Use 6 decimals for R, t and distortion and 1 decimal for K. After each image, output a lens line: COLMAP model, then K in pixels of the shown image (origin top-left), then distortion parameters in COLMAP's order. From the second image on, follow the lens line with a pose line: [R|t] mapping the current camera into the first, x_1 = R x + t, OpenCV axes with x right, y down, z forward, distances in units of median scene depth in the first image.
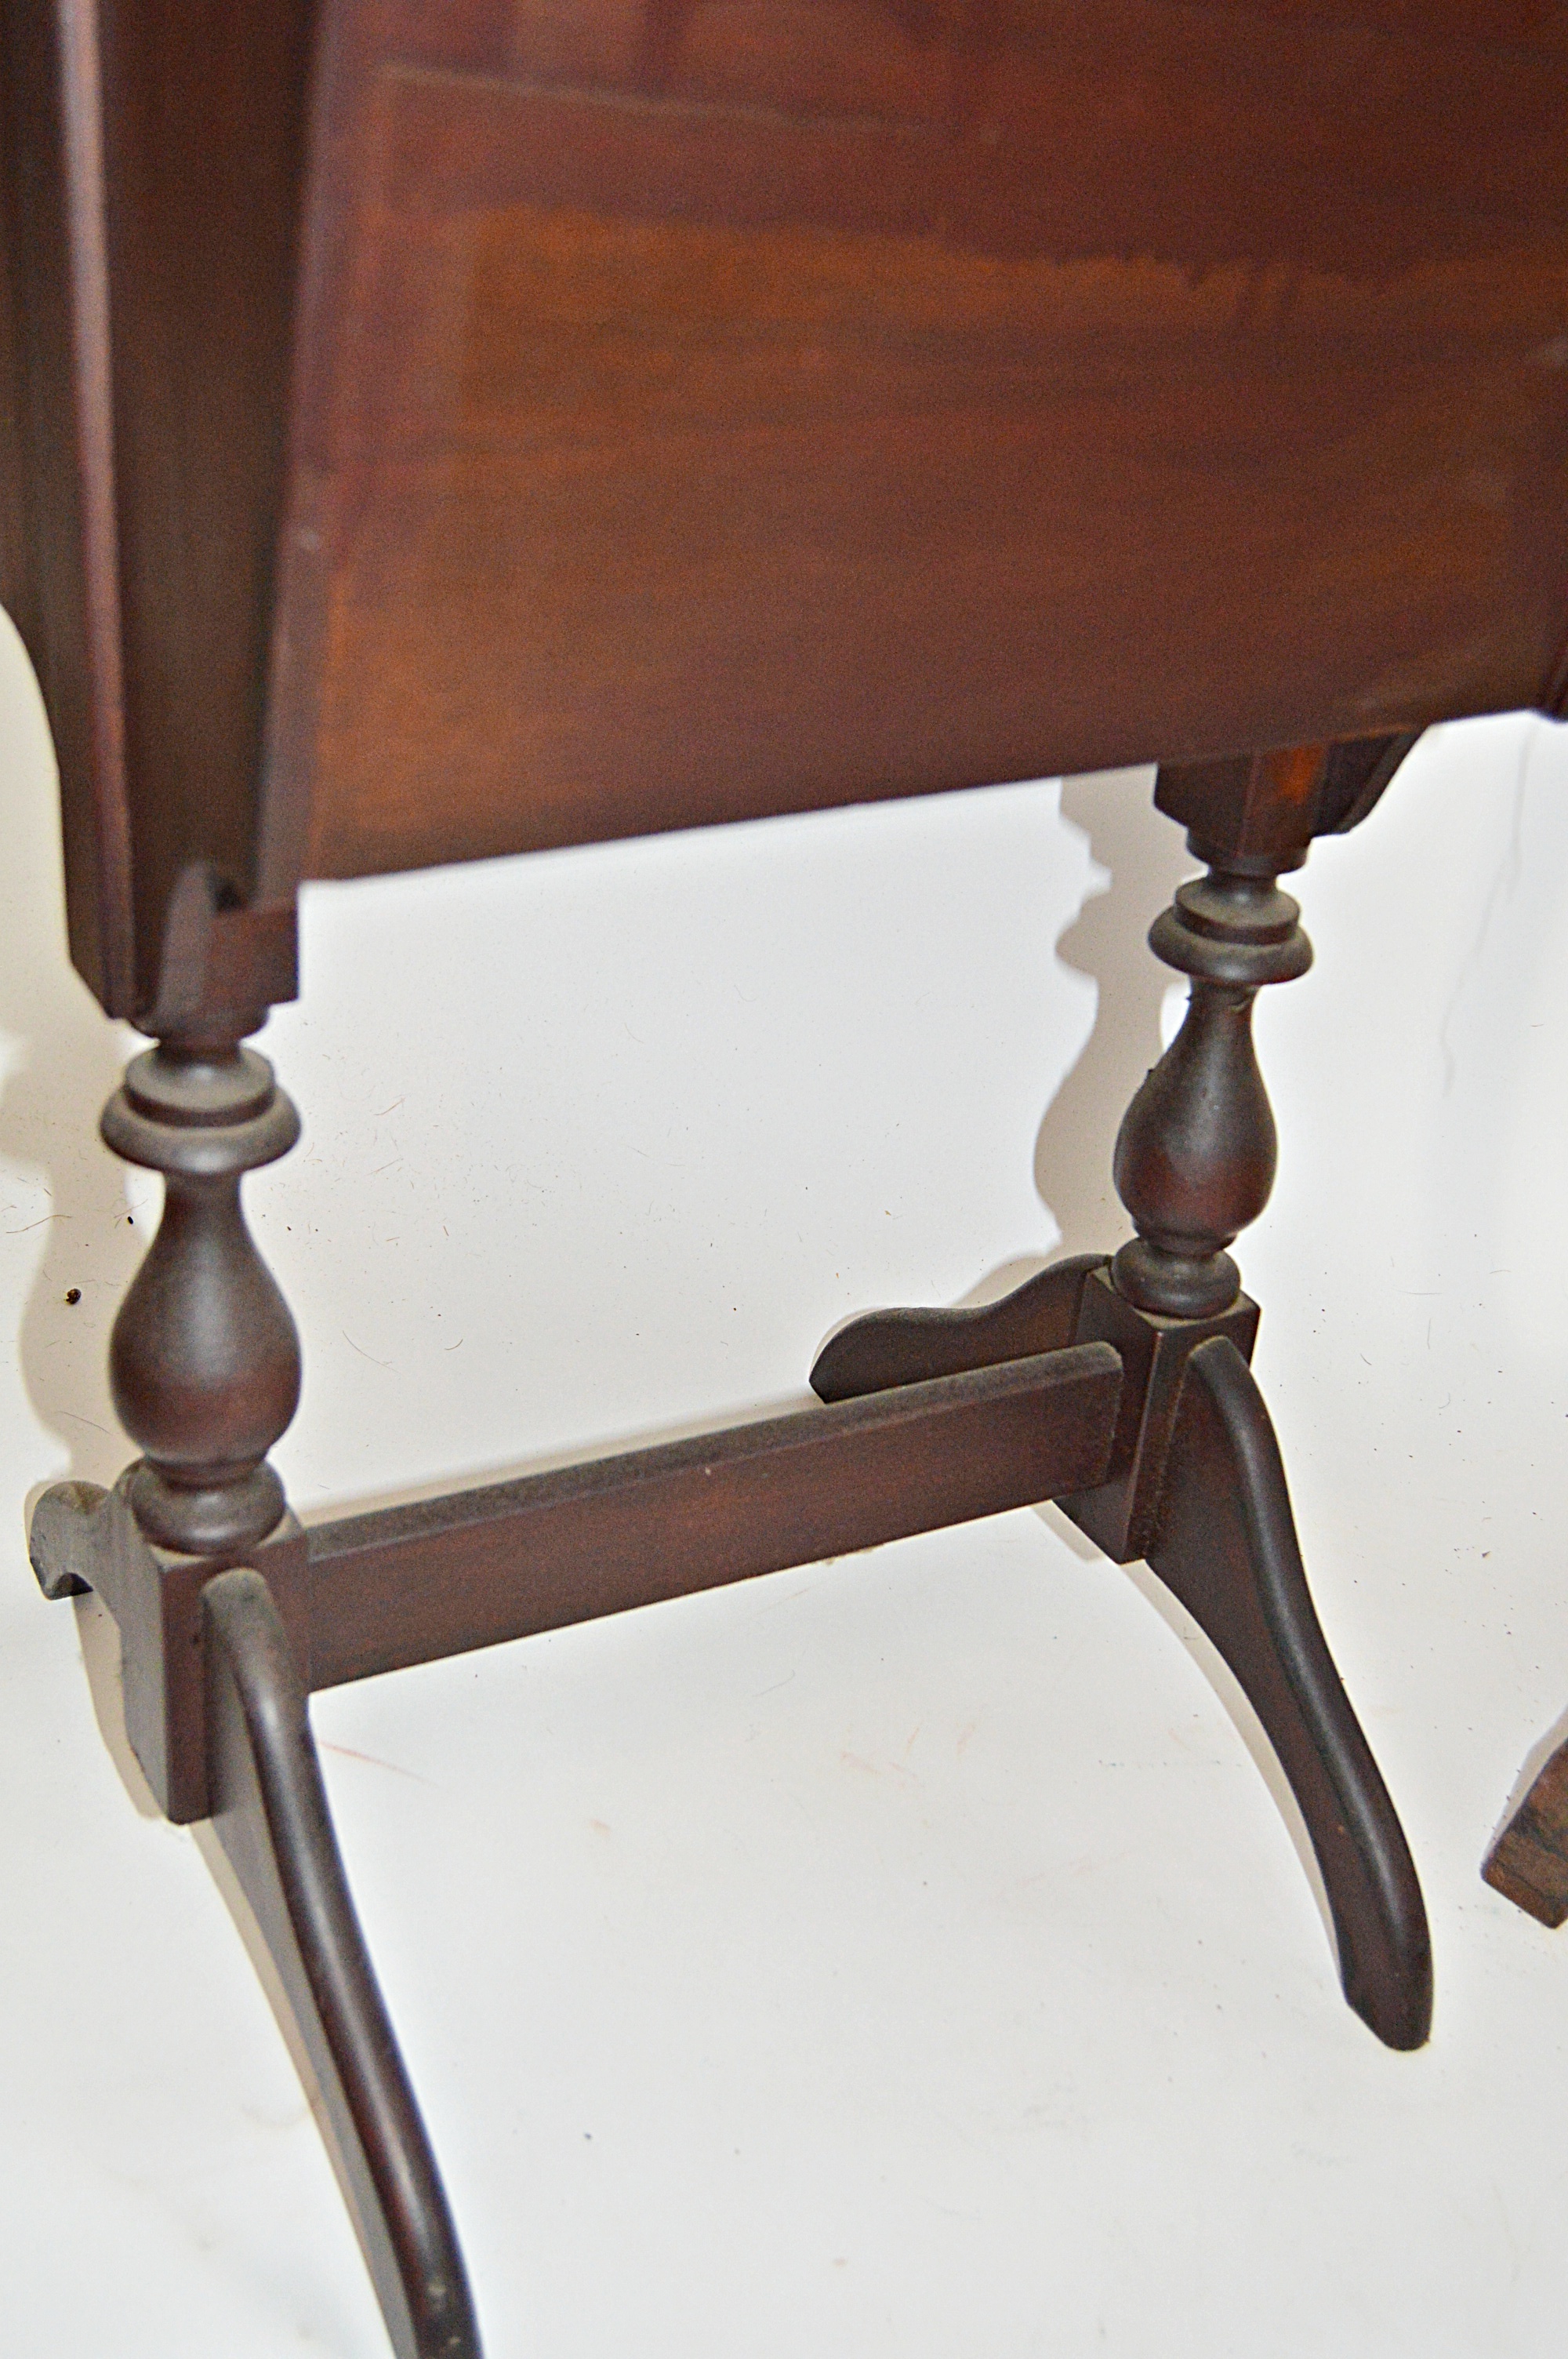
lens RADIAL K [[2696.0, 0, 784.0], [0, 2696.0, 1179.5], [0, 0, 1]] dist [-0.007983, -0.016752]
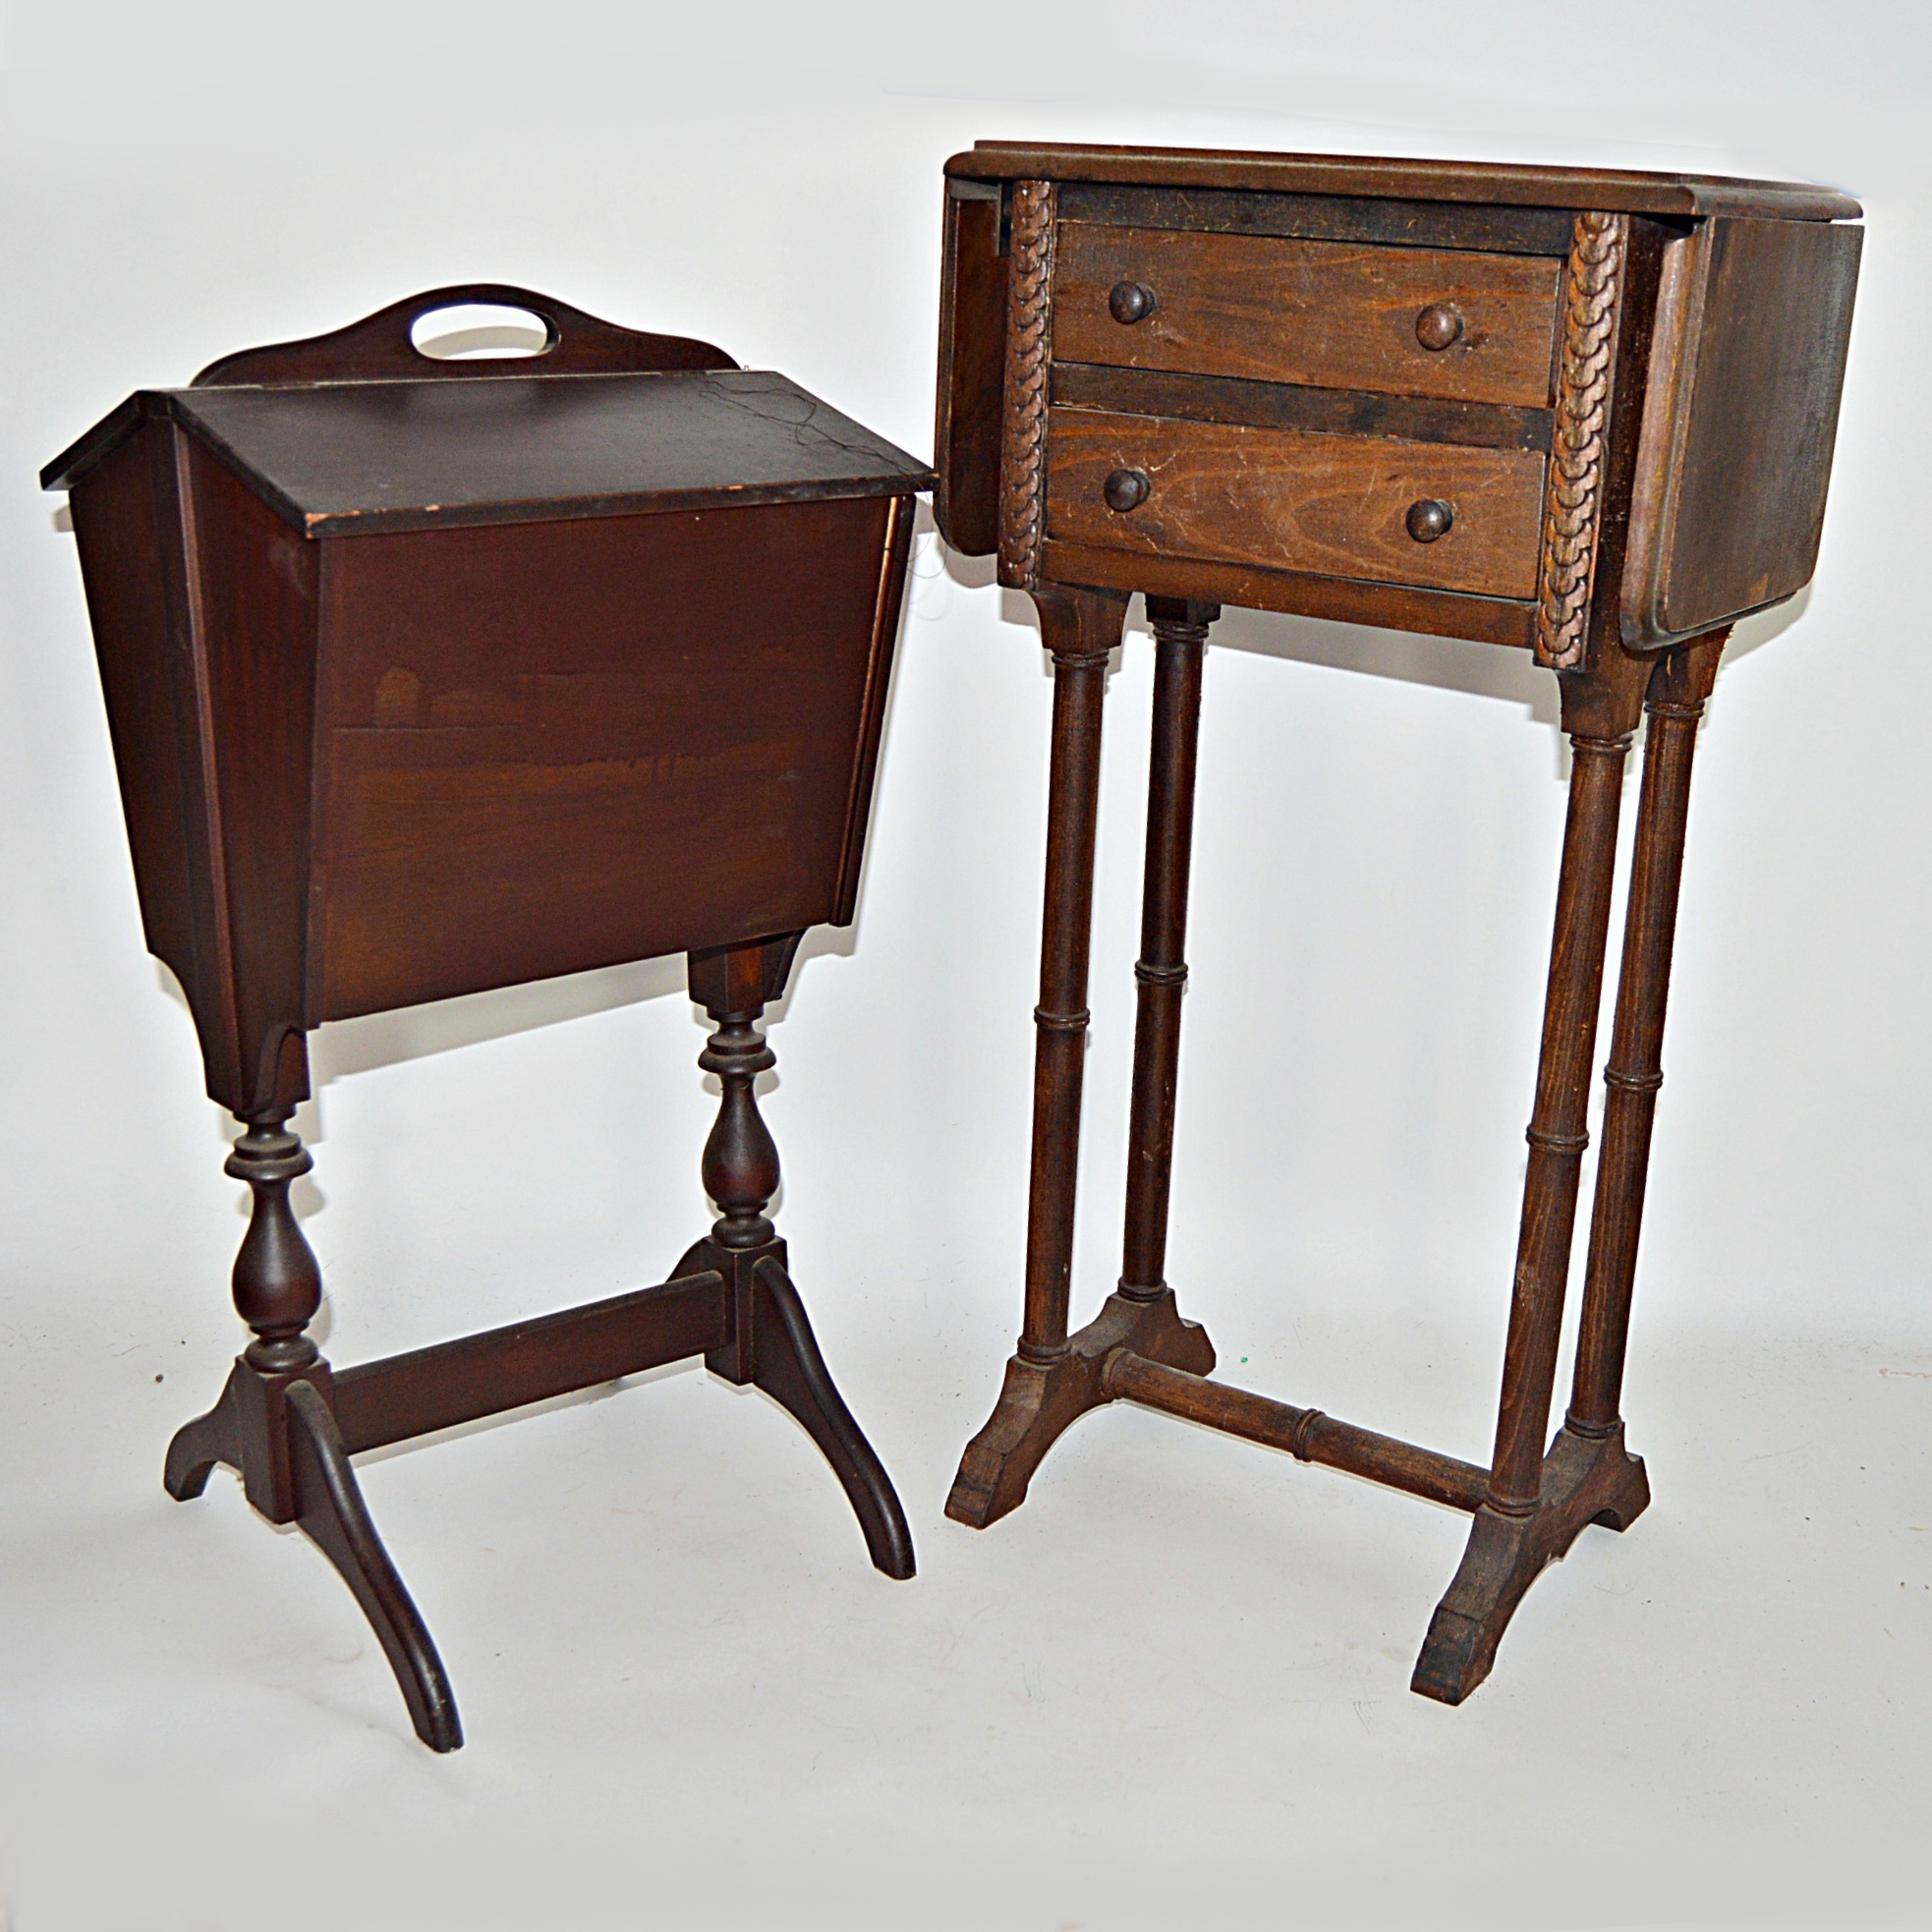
lens RADIAL K [[2623.4, 0, 1021.3], [0, 2623.4, 966.7], [0, 0, 1]] dist [-0.118594, 0.082147]
pose [[0.977210, -0.124385, 0.172012, 0.042703], [0.162692, 0.959370, -0.230524, 0.378324], [-0.136349, 0.253255, 0.957743, -1.085020]]
